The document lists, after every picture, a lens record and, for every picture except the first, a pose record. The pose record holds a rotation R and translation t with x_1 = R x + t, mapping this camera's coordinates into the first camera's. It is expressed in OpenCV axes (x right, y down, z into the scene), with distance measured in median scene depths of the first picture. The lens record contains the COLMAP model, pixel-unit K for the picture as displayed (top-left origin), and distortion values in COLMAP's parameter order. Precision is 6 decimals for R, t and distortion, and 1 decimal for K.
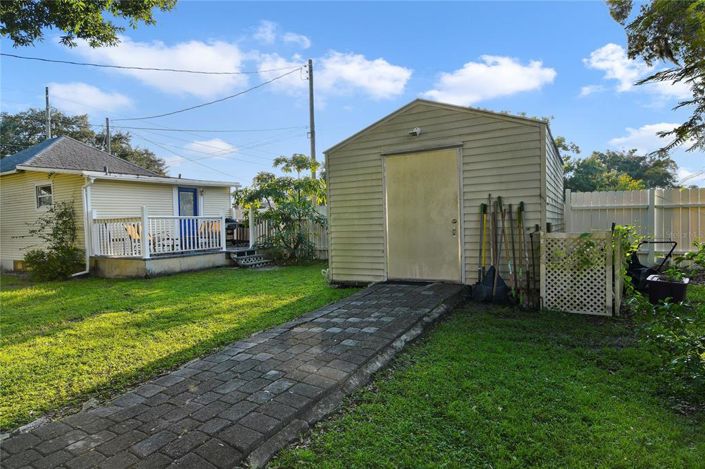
lens RADIAL K [[413.4, 0, 356.4], [0, 413.4, 239.2], [0, 0, 1]] dist [-0.002234, -0.007293]
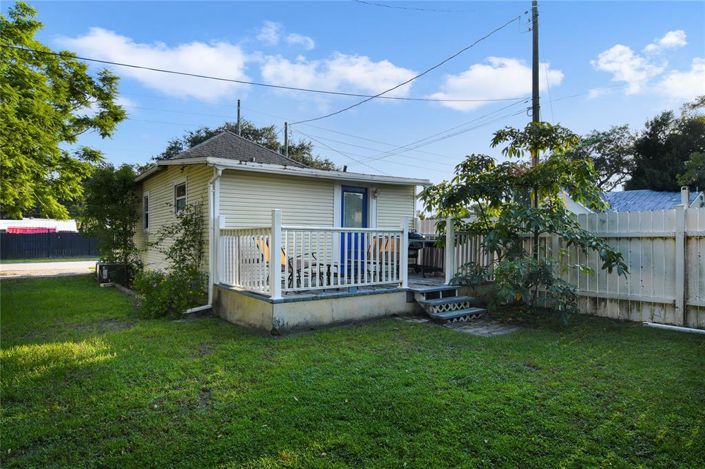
lens RADIAL K [[413.4, 0, 353.2], [0, 413.4, 238.5], [0, 0, 1]] dist [-0.002234, -0.007293]
pose [[0.912857, 0.029139, -0.407238, -0.141056], [-0.044482, 0.998611, -0.028256, -0.020392], [0.405849, 0.043909, 0.912885, 0.406464]]
